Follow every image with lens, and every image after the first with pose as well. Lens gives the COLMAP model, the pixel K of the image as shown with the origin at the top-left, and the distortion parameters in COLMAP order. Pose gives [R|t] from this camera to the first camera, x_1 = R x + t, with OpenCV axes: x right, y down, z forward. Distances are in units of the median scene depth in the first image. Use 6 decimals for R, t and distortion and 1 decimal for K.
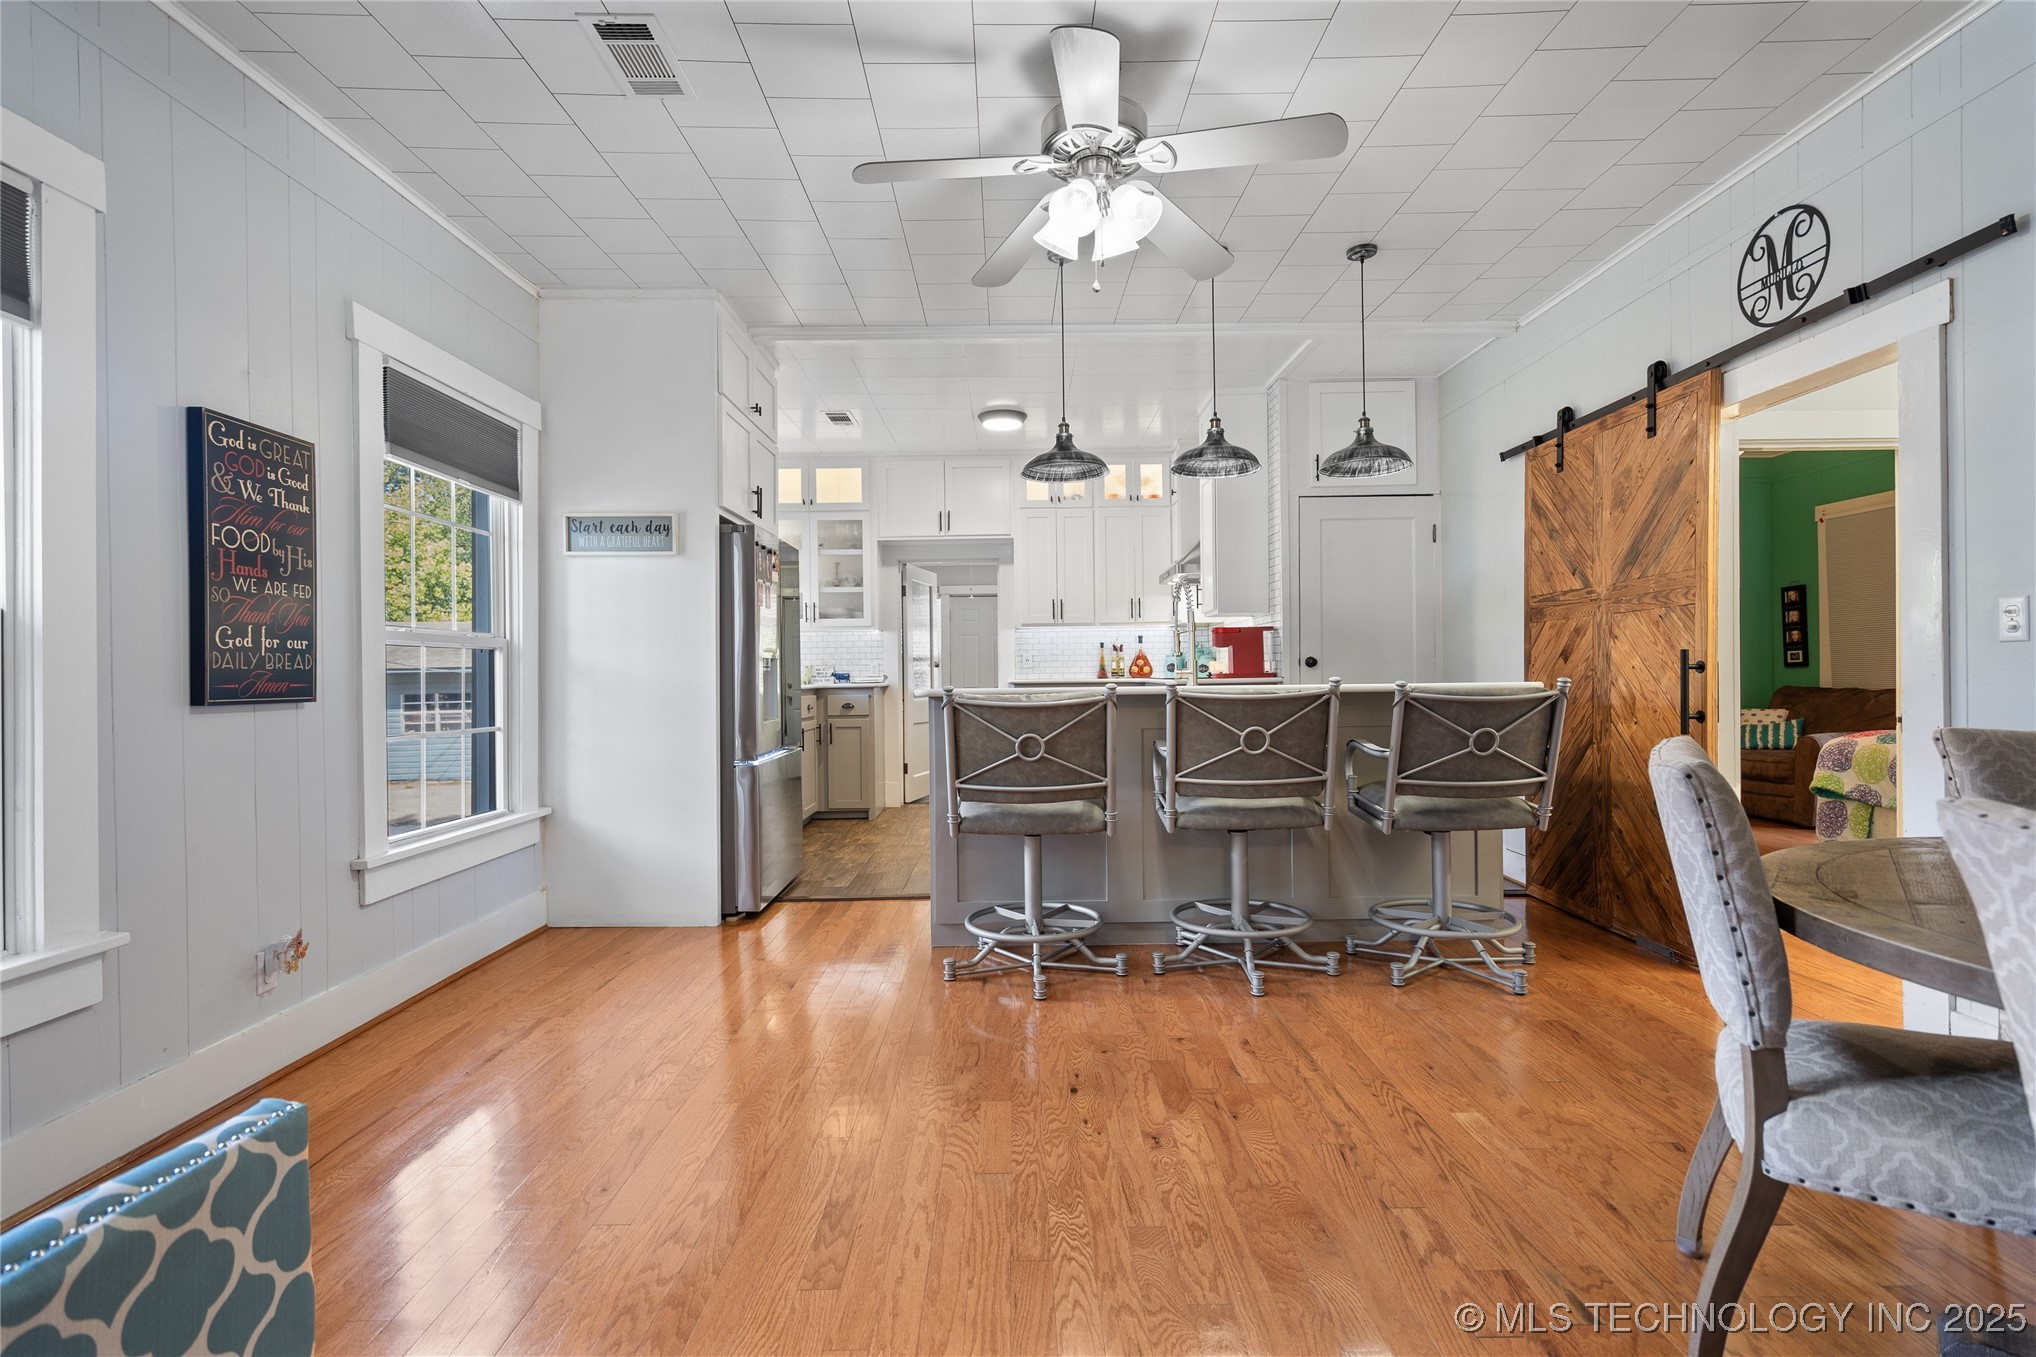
lens RADIAL K [[942.5, 0, 1013.2], [0, 942.5, 677.8], [0, 0, 1]] dist [-0.007166, 0.005324]
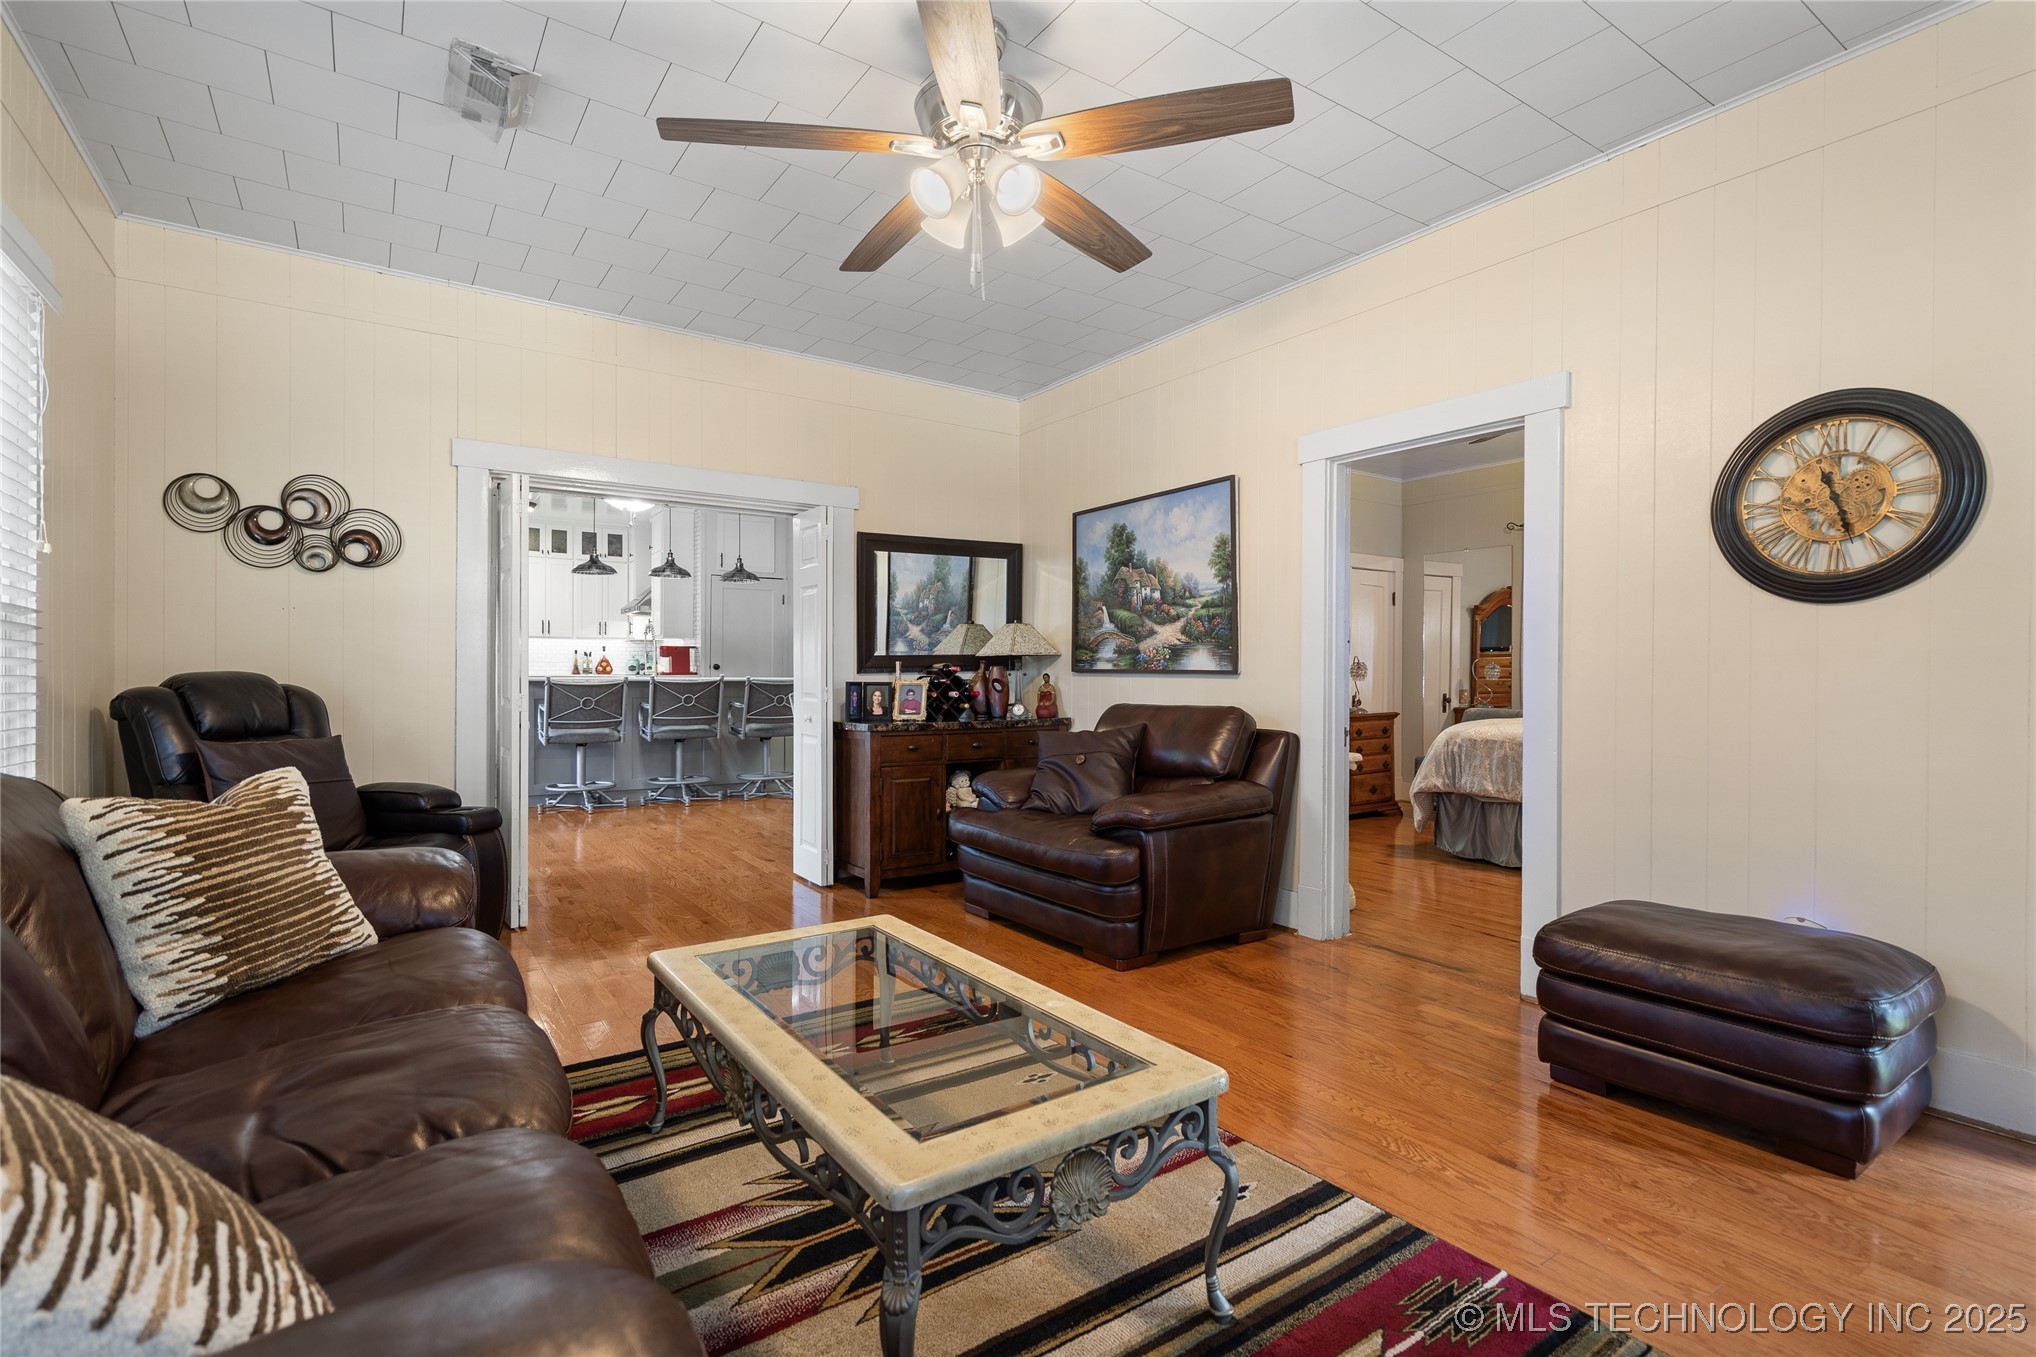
lens RADIAL K [[942.5, 0, 1016.7], [0, 942.5, 671.4], [0, 0, 1]] dist [-0.007166, 0.005324]
pose [[0.823242, 0.016820, 0.567441, -0.287650], [-0.012555, 0.999856, -0.011423, 0.006895], [-0.567552, 0.002280, 0.823335, -0.998713]]
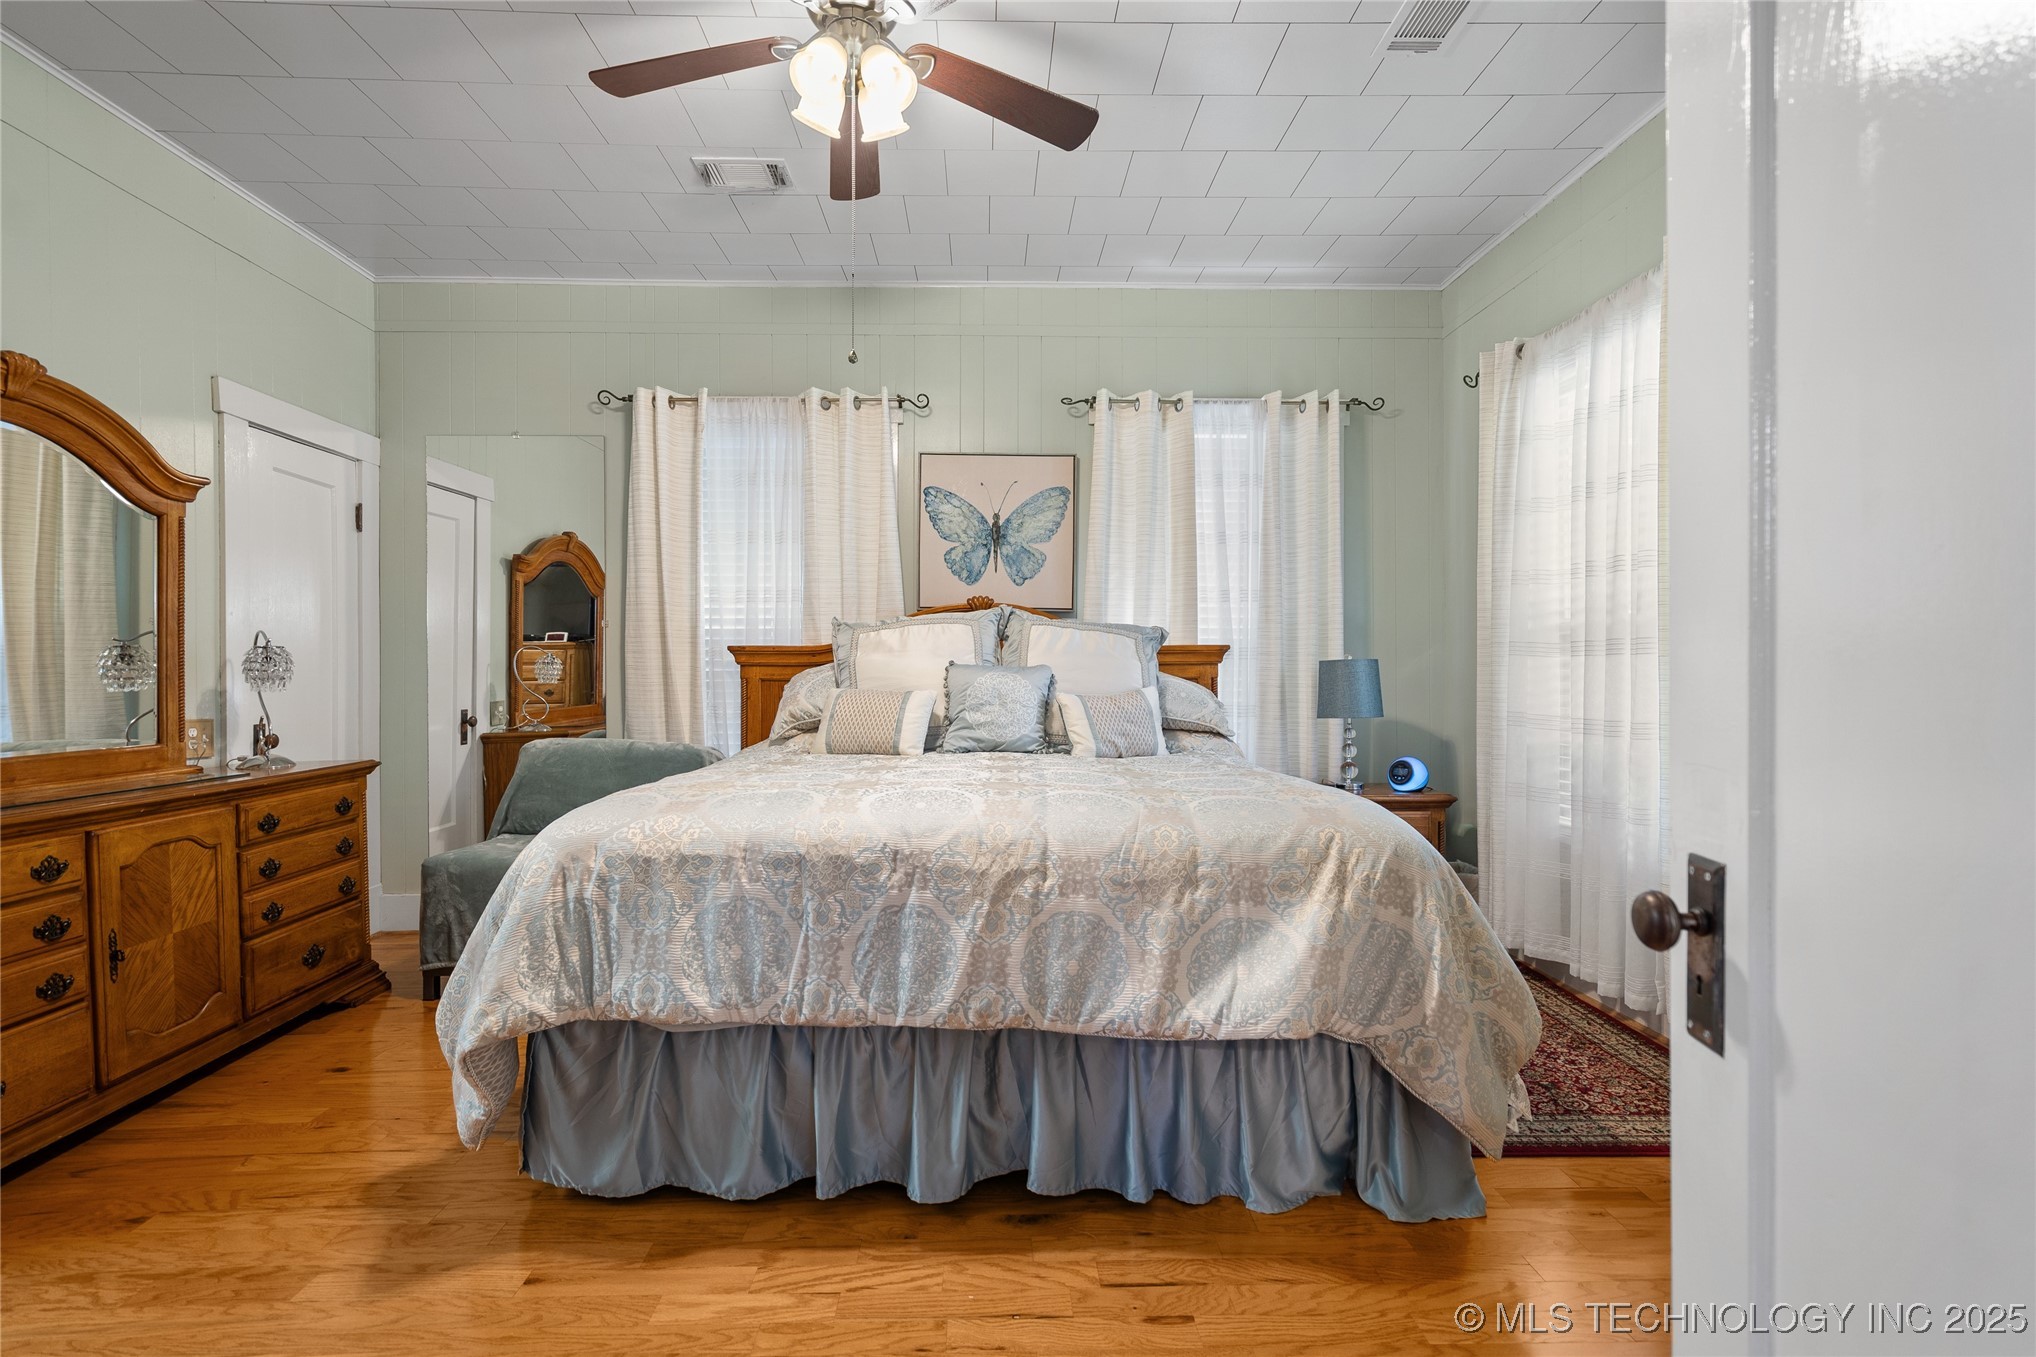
lens RADIAL K [[942.5, 0, 1008.7], [0, 942.5, 679.9], [0, 0, 1]] dist [-0.007166, 0.005324]
pose [[-0.027782, 0.007541, 0.999586, 0.452838], [0.008577, 0.999937, -0.007305, -0.000904], [-0.999577, 0.008370, -0.027844, -0.492838]]
